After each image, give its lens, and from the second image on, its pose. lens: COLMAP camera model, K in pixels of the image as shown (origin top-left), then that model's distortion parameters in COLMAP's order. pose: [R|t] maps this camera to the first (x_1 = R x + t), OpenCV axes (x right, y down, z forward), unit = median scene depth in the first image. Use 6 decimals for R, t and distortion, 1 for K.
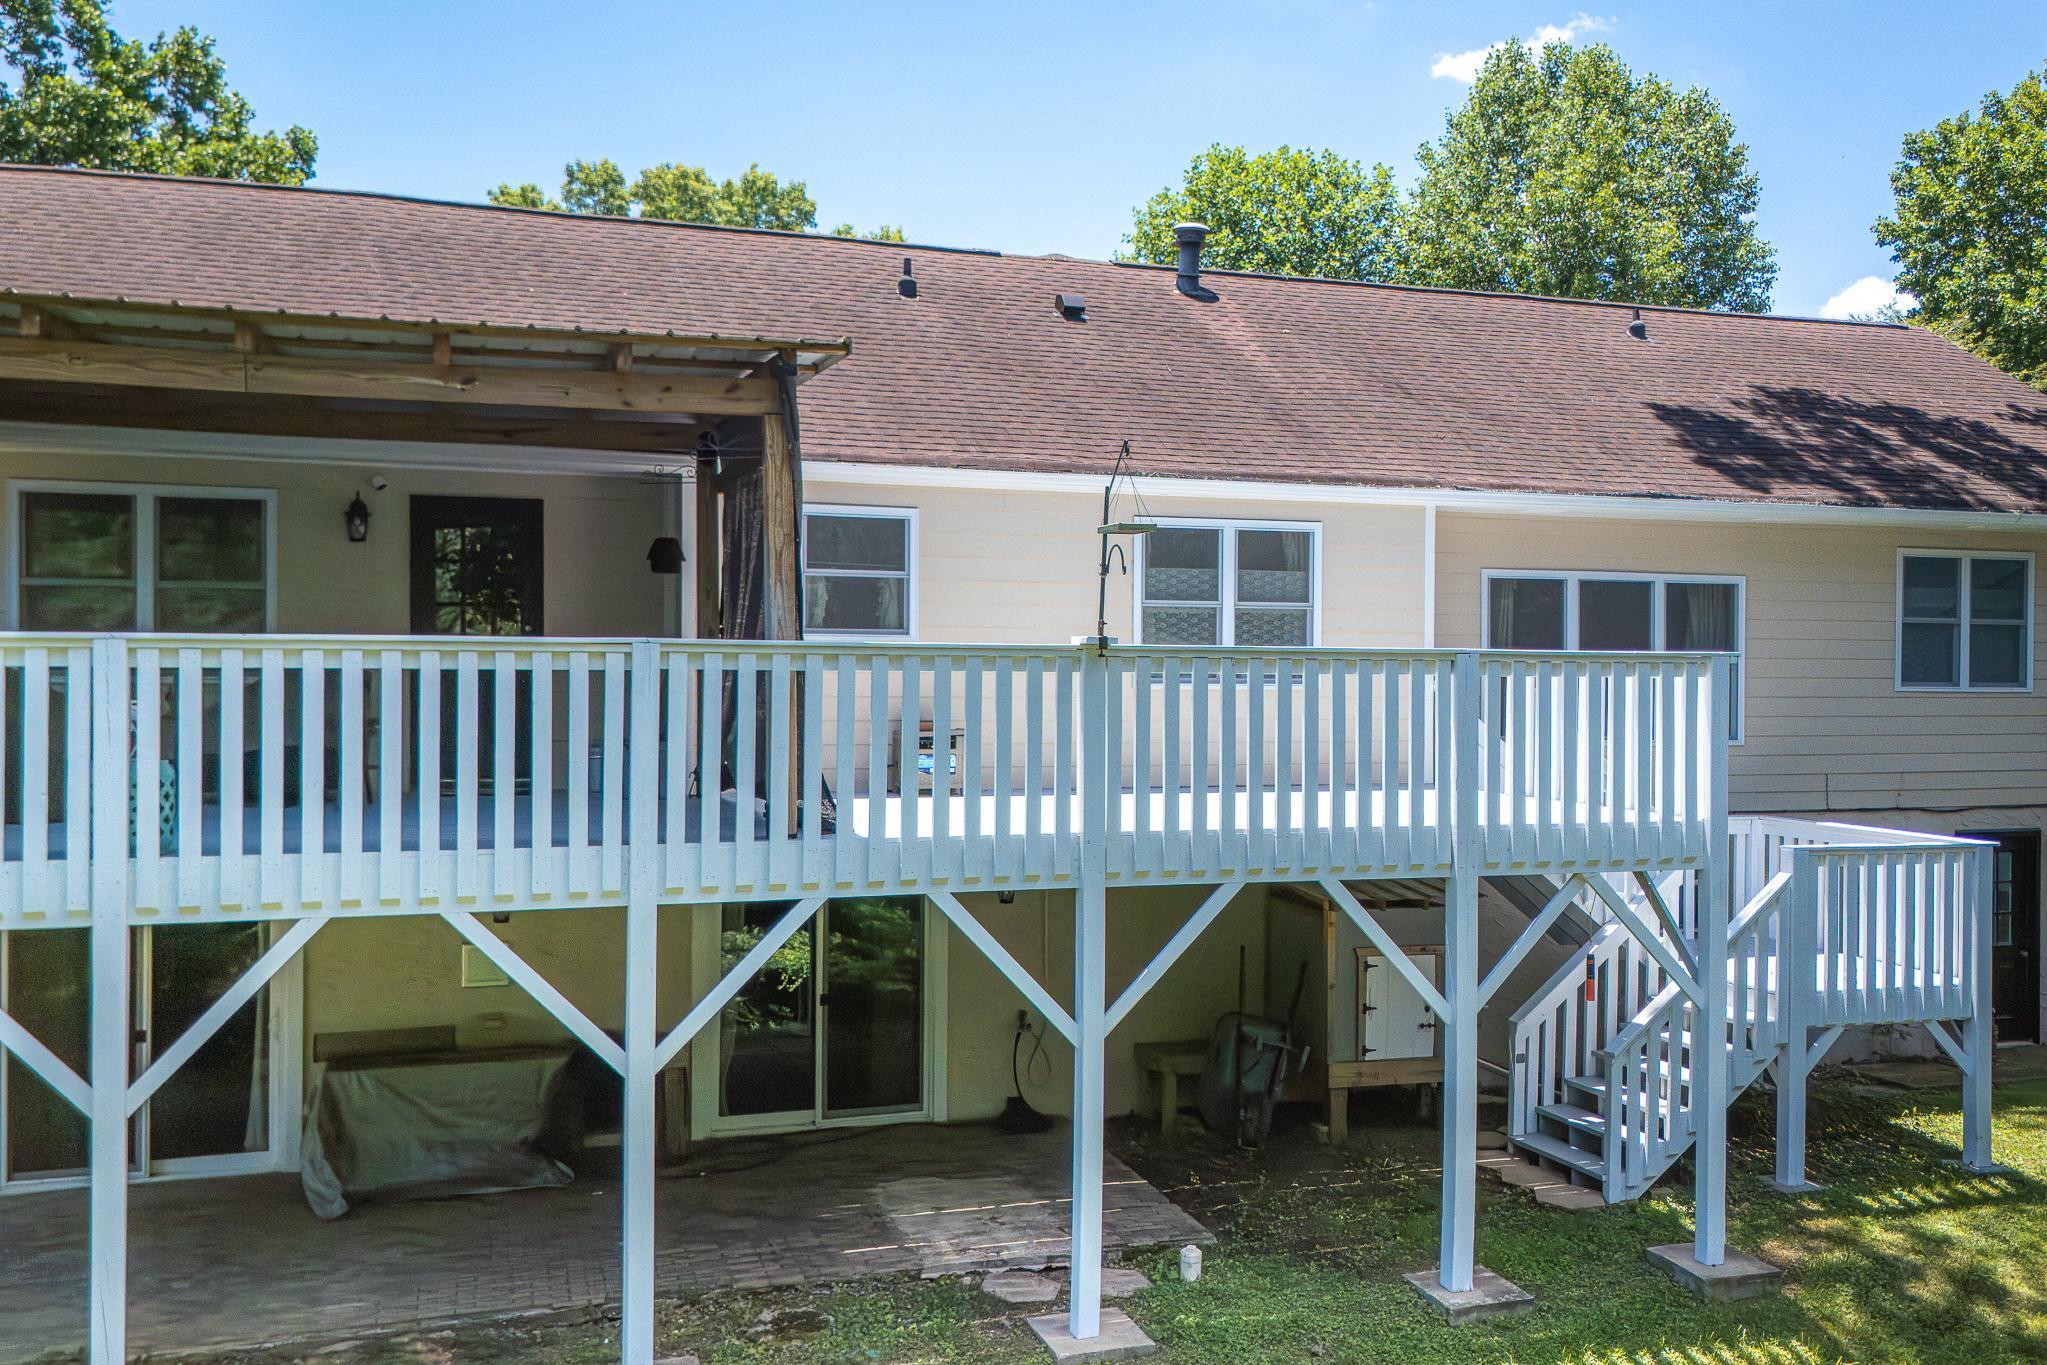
lens RADIAL K [[1812.5, 0, 1092.6], [0, 1812.5, 677.8], [0, 0, 1]] dist [0.045605, 0.009286]
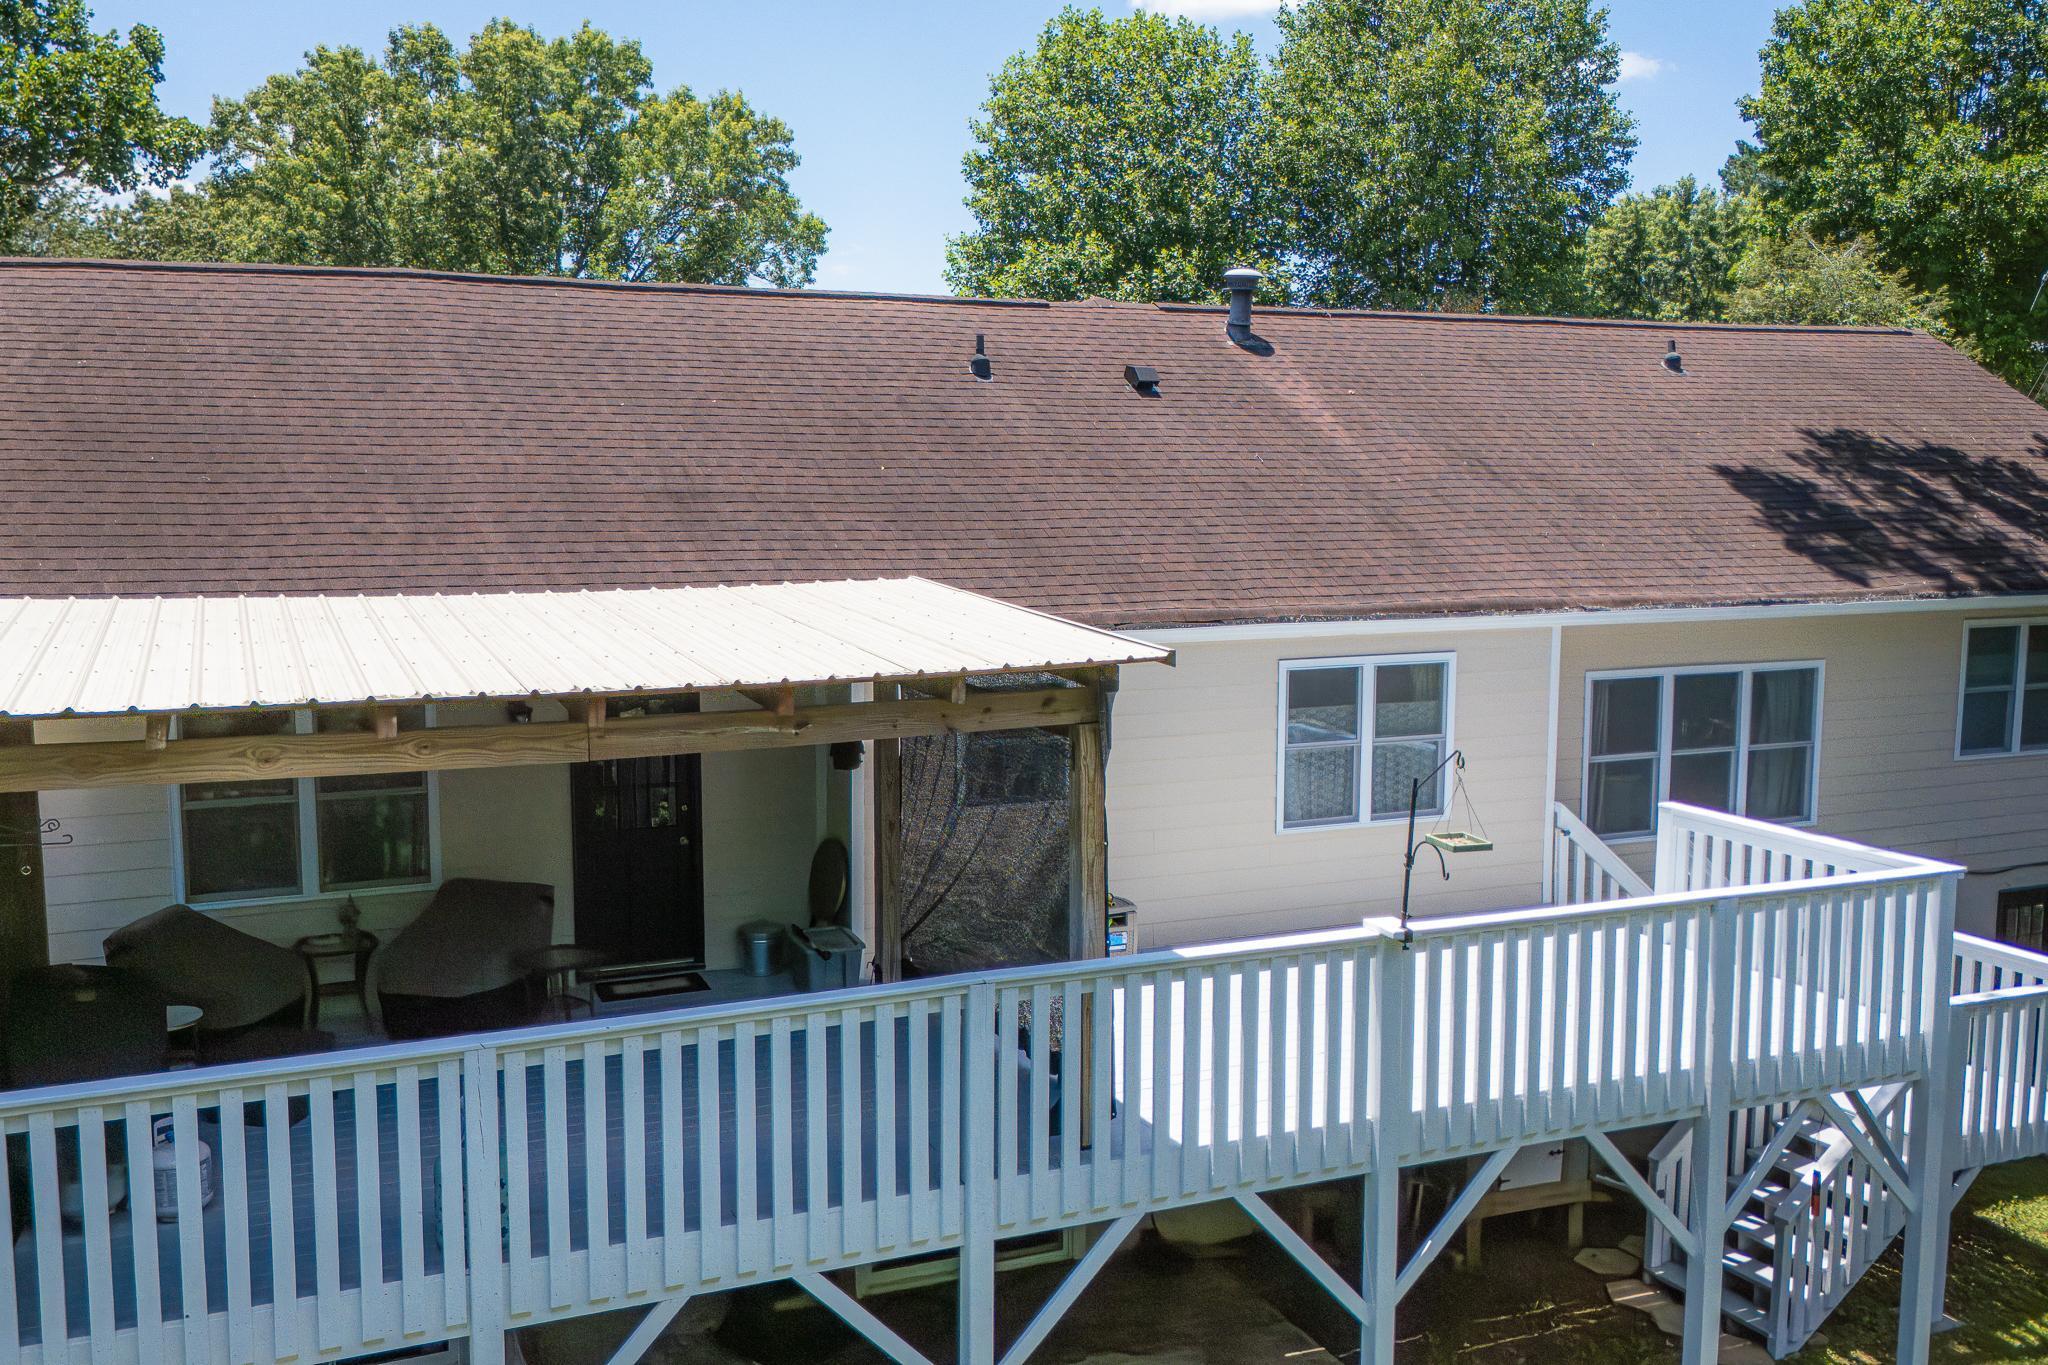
lens RADIAL K [[1784.4, 0, 966.6], [0, 1784.4, 687.4], [0, 0, 1]] dist [0.094203, -0.090955]
pose [[0.997861, -0.015094, 0.063607, -0.175593], [0.007387, 0.992783, 0.119697, -0.162376], [-0.064955, -0.118971, 0.990771, 0.044334]]
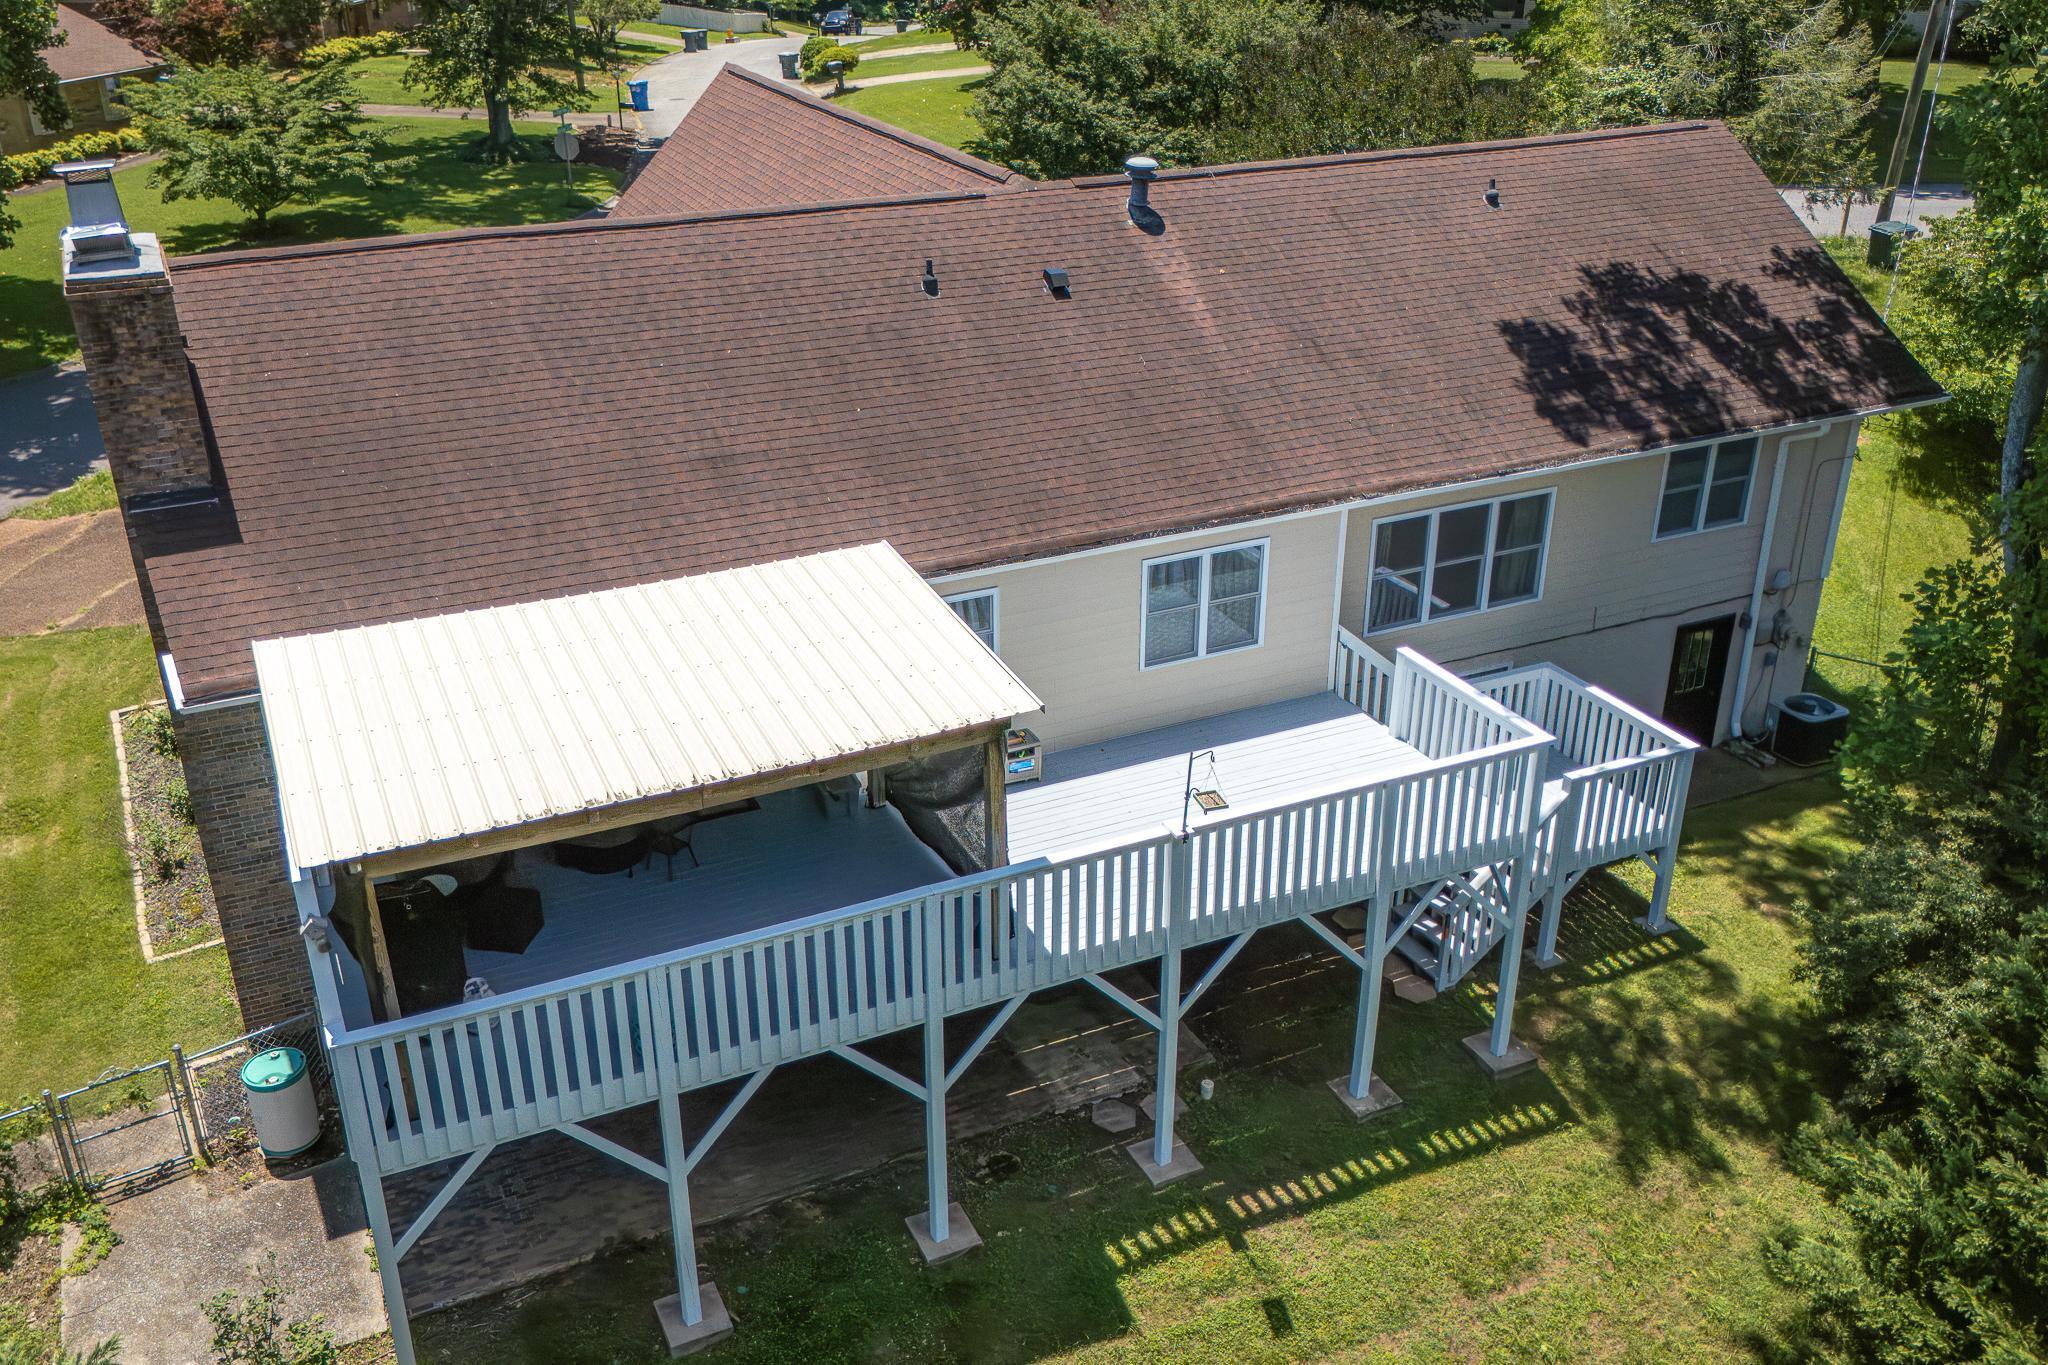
lens RADIAL K [[1803.7, 0, 1024.0], [0, 1803.7, 682.5], [0, 0, 1]] dist [0.210282, -0.519200]
pose [[0.993935, -0.055046, 0.095199, -0.174959], [0.008042, 0.899767, 0.436296, -0.520721], [-0.109673, -0.432885, 0.894753, -0.238639]]
